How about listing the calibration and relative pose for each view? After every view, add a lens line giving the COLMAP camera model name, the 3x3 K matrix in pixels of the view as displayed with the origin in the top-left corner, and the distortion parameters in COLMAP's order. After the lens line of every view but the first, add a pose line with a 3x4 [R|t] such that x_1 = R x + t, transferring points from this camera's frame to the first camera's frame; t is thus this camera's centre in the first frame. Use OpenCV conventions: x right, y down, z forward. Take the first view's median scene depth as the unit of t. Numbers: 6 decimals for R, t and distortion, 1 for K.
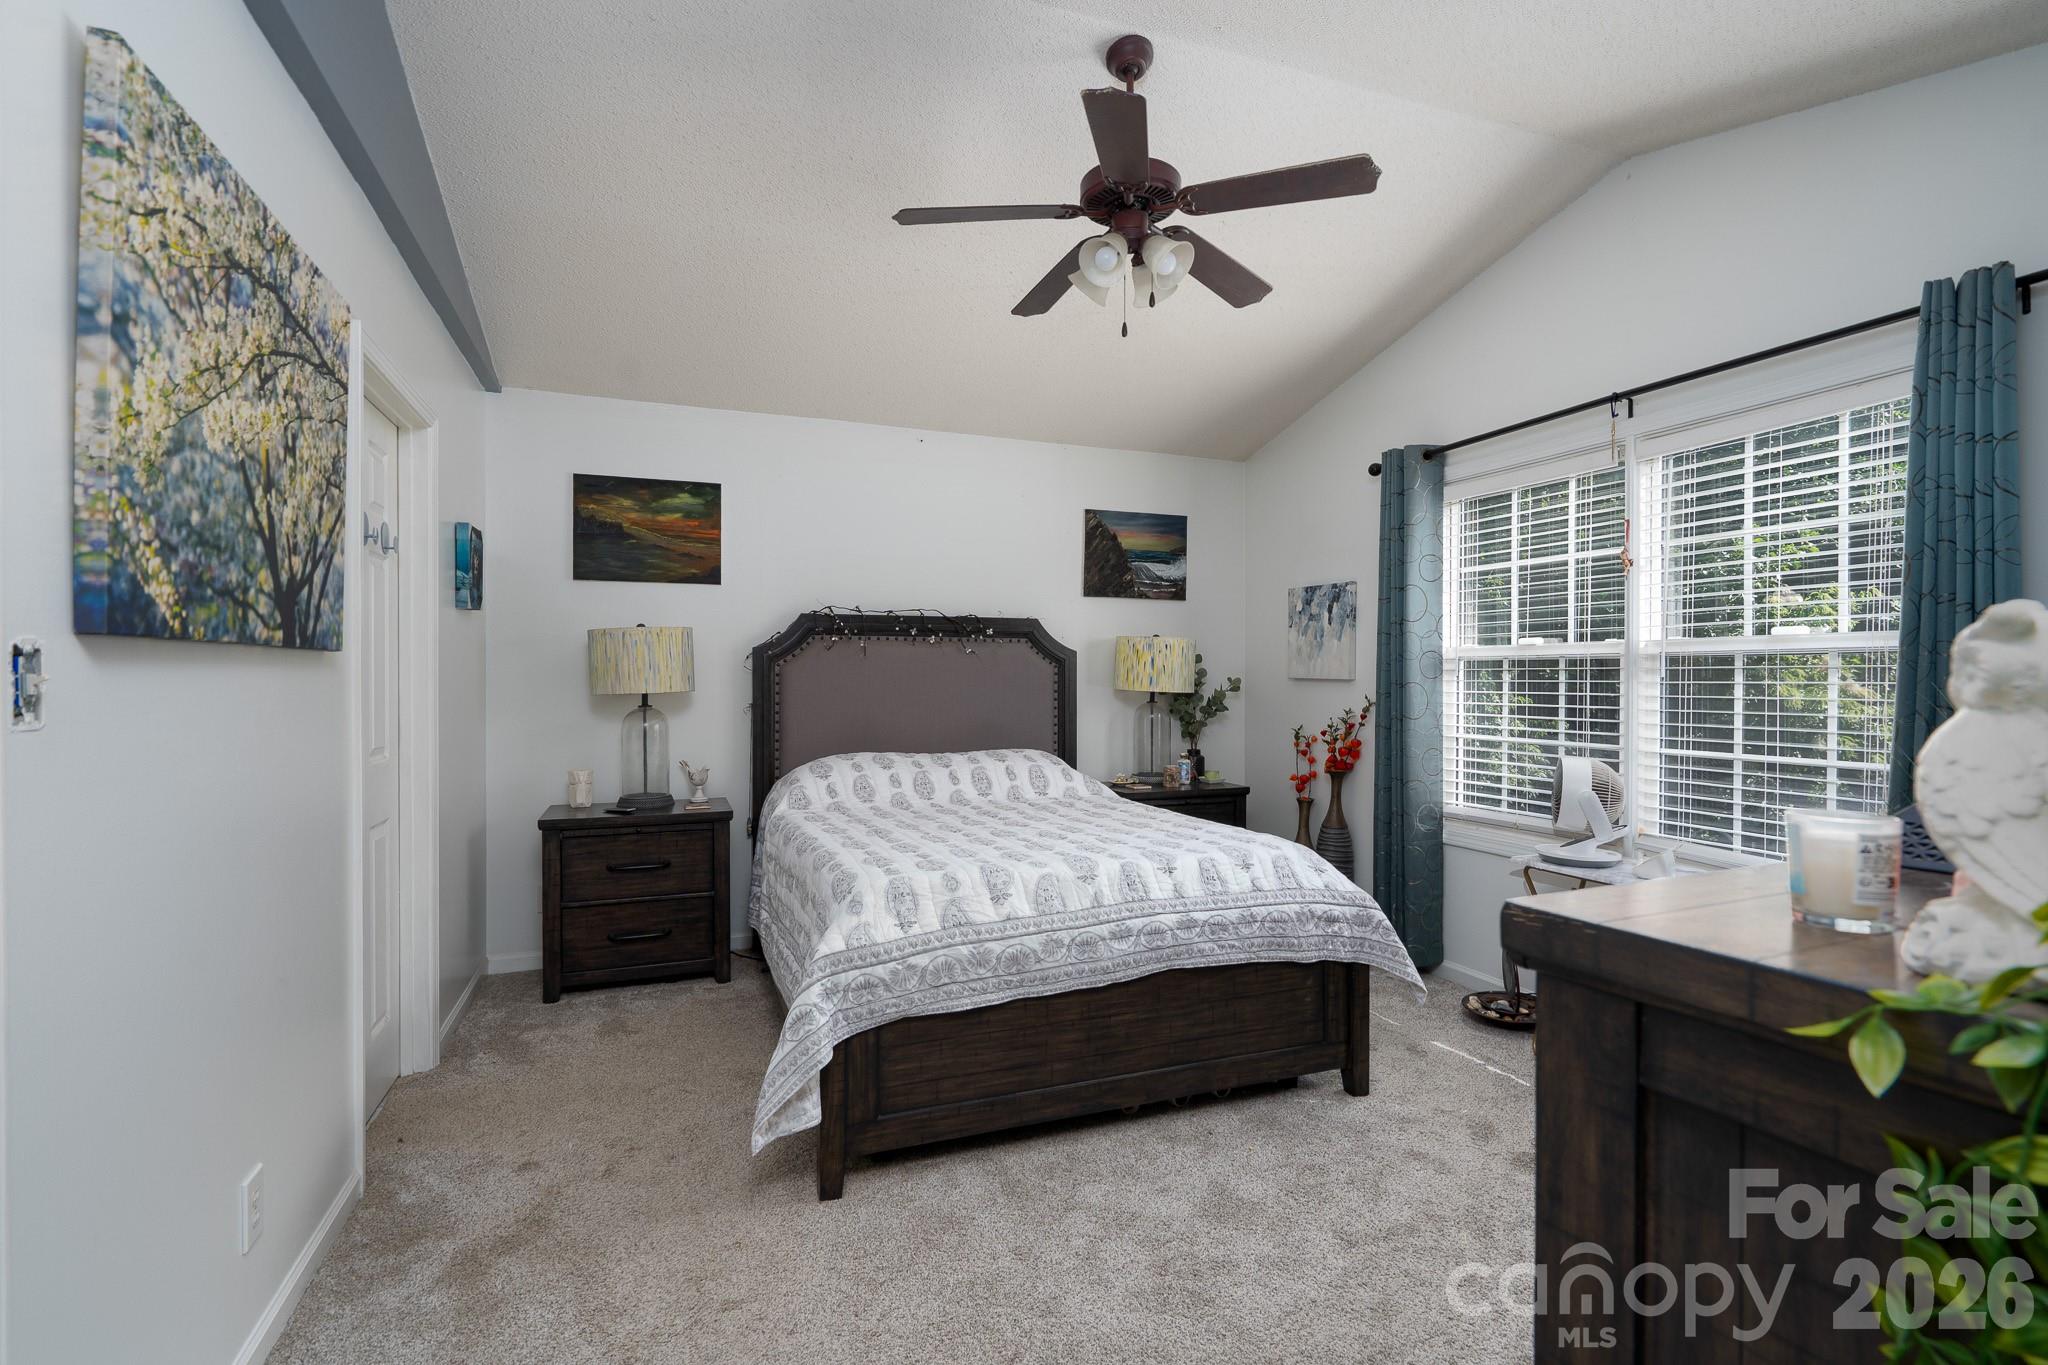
lens RADIAL K [[942.5, 0, 1004.3], [0, 942.5, 695.0], [0, 0, 1]] dist [-0.001208, 0.000730]
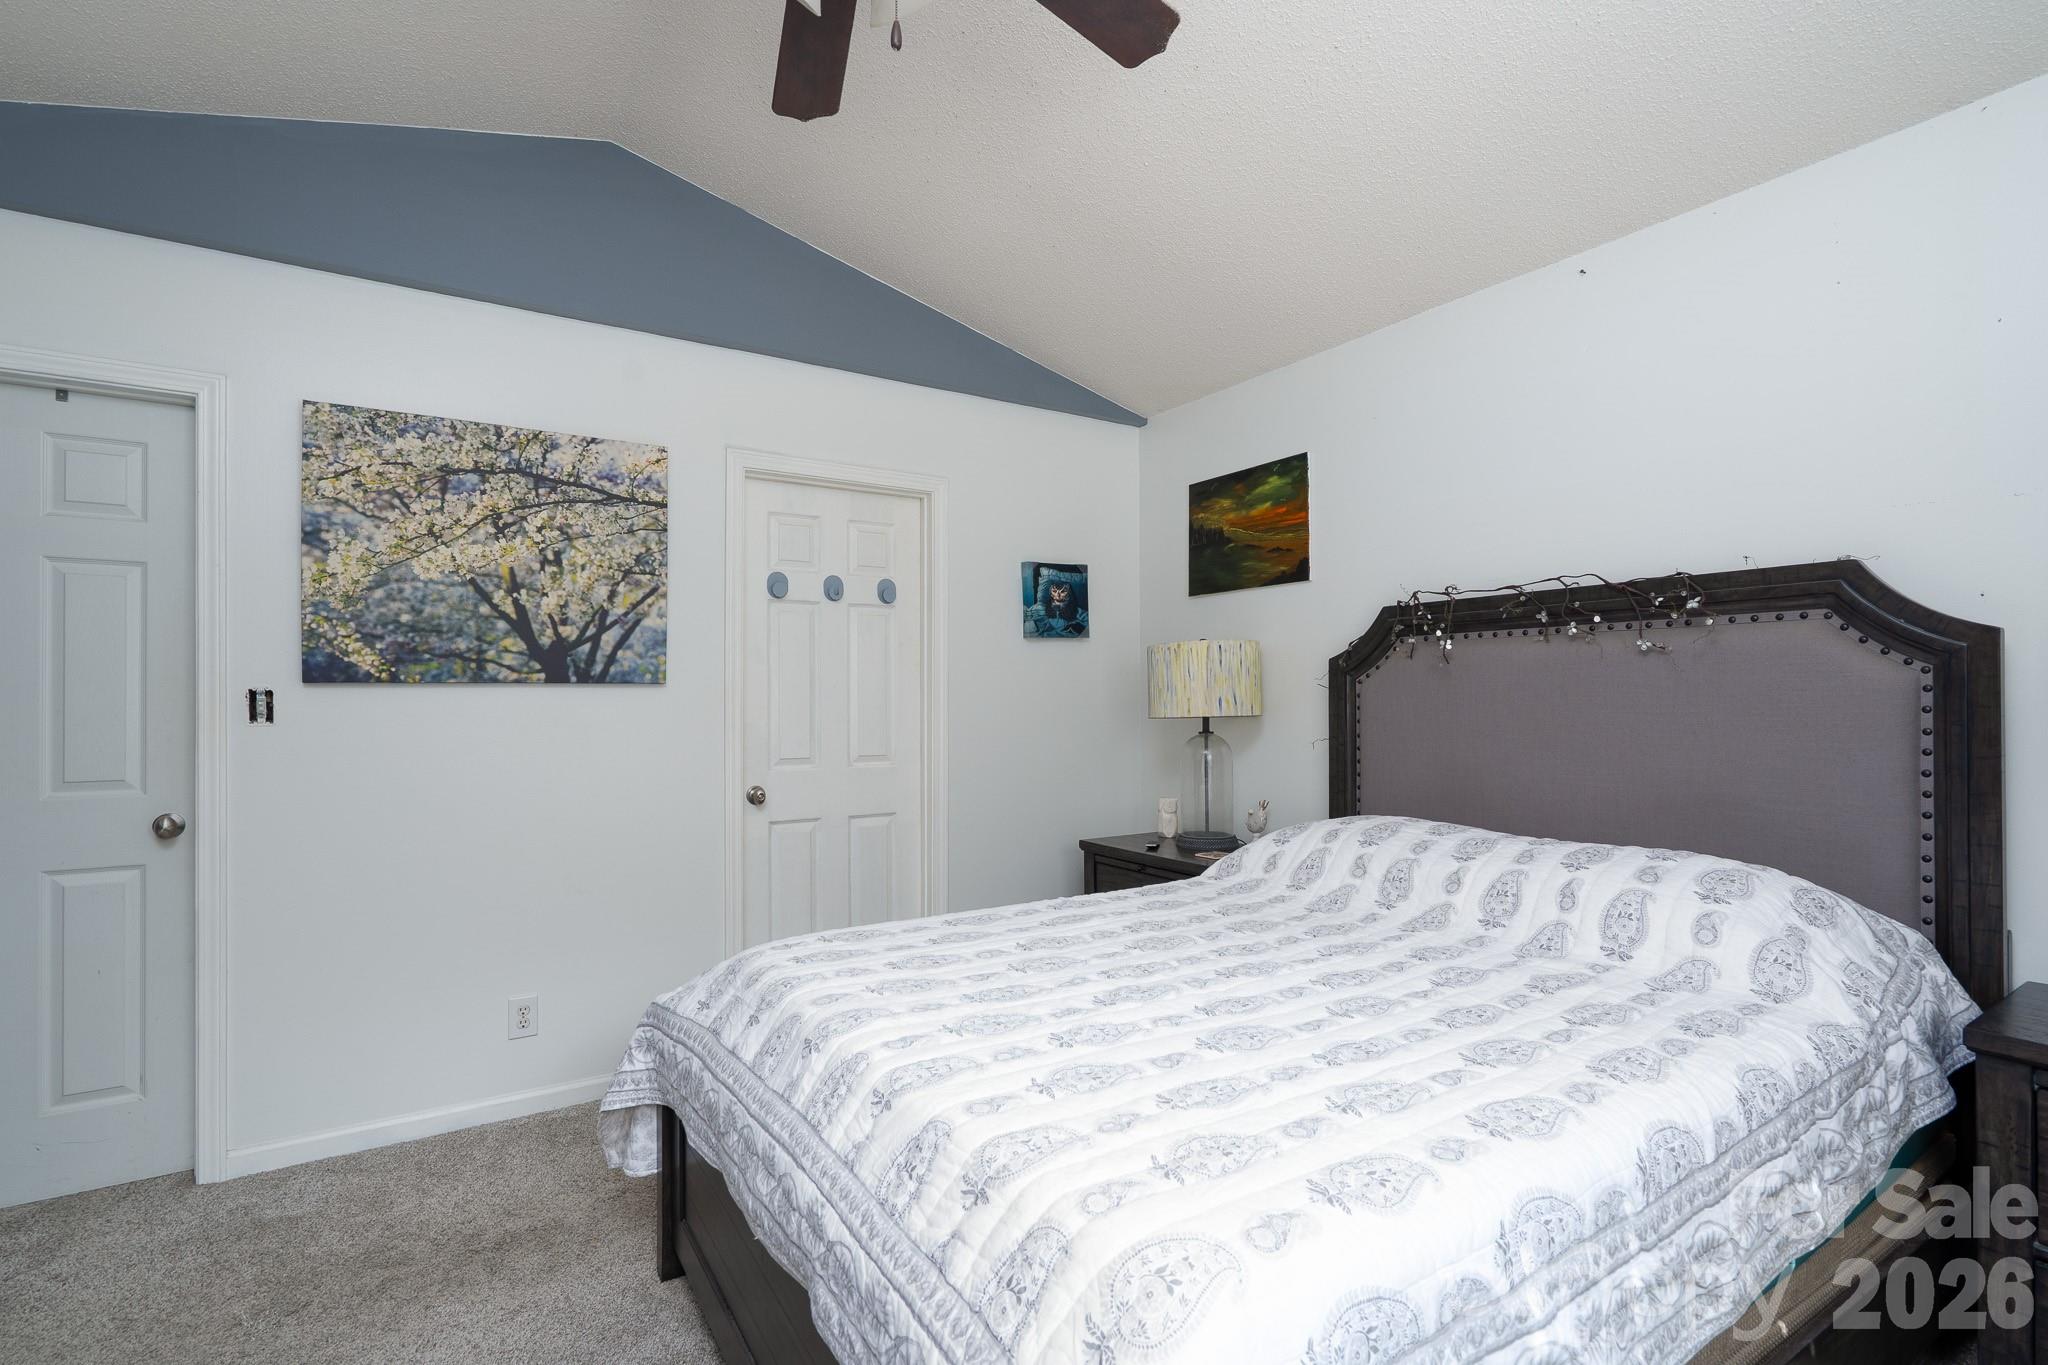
lens RADIAL K [[942.5, 0, 1004.3], [0, 942.5, 695.0], [0, 0, 1]] dist [-0.001208, 0.000730]
pose [[0.207258, -0.005596, -0.978270, 0.929608], [-0.014830, 0.999851, -0.008861, -0.026475], [0.978174, 0.016344, 0.207144, 1.345143]]
